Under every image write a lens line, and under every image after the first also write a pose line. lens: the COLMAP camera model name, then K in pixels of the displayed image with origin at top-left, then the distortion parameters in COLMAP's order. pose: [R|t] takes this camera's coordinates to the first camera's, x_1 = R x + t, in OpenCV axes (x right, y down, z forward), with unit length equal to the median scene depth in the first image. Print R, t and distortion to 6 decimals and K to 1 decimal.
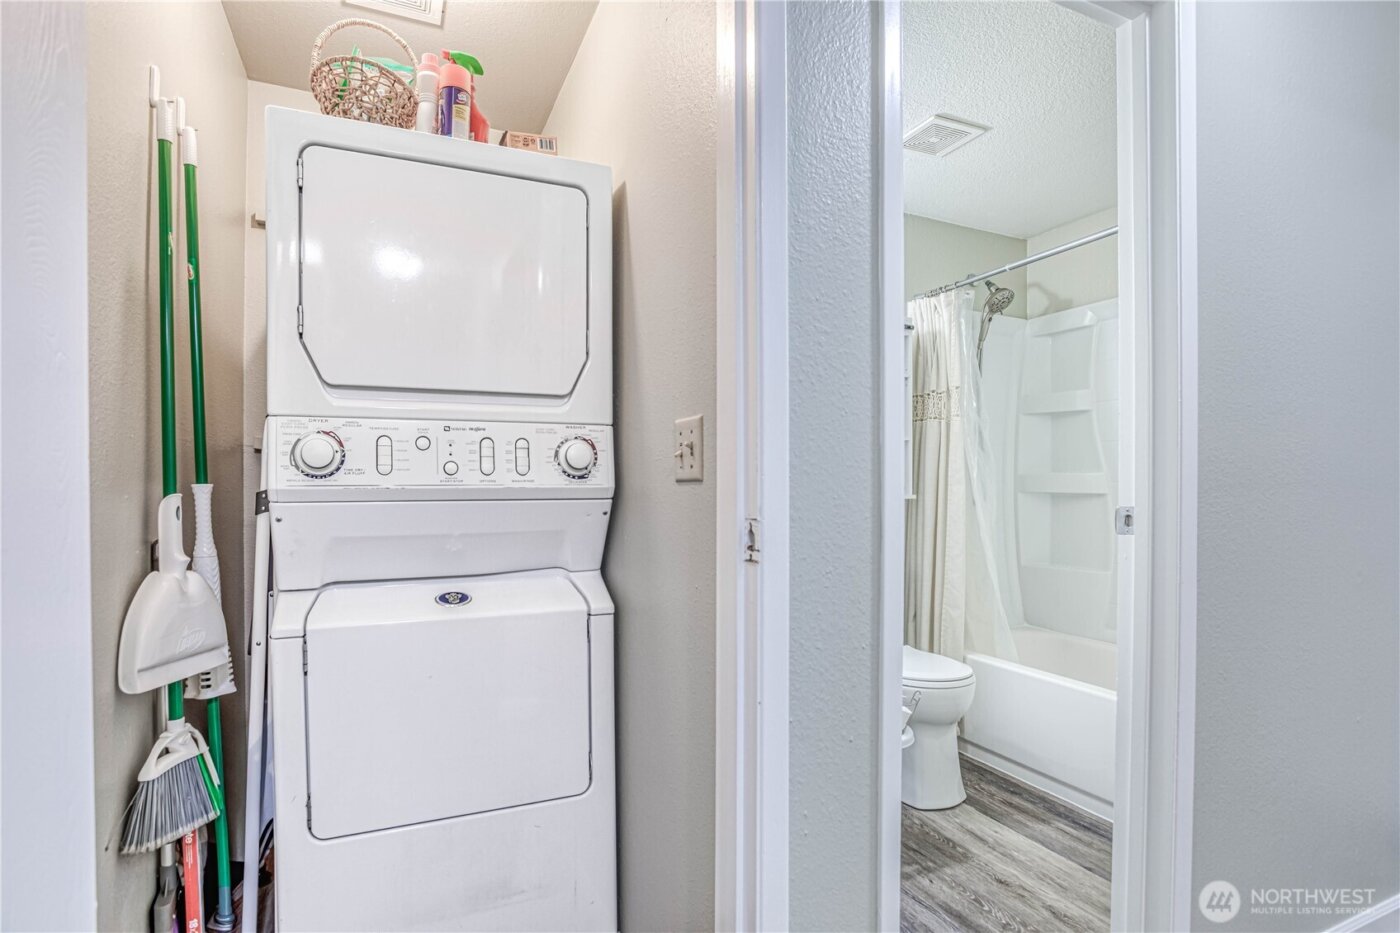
lens RADIAL K [[690.3, 0, 669.7], [0, 690.3, 488.8], [0, 0, 1]] dist [-0.049905, 0.019059]
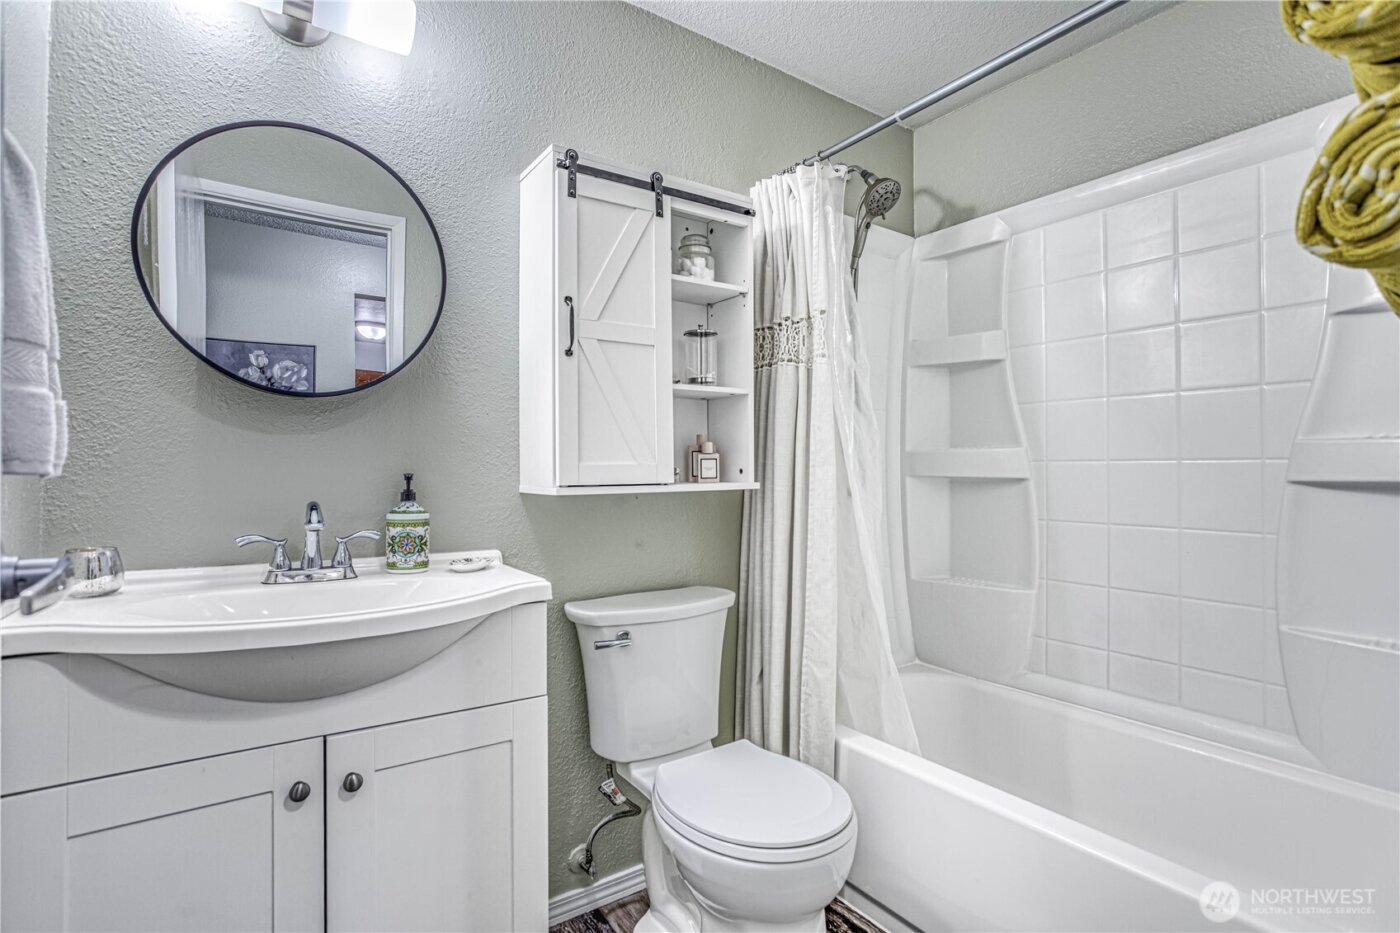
lens RADIAL K [[690.3, 0, 696.6], [0, 690.3, 467.5], [0, 0, 1]] dist [-0.049905, 0.019059]
pose [[0.977857, -0.004969, 0.209215, 0.167419], [0.006523, 0.999956, -0.006737, -0.000601], [-0.209172, 0.007953, 0.977846, 0.390787]]
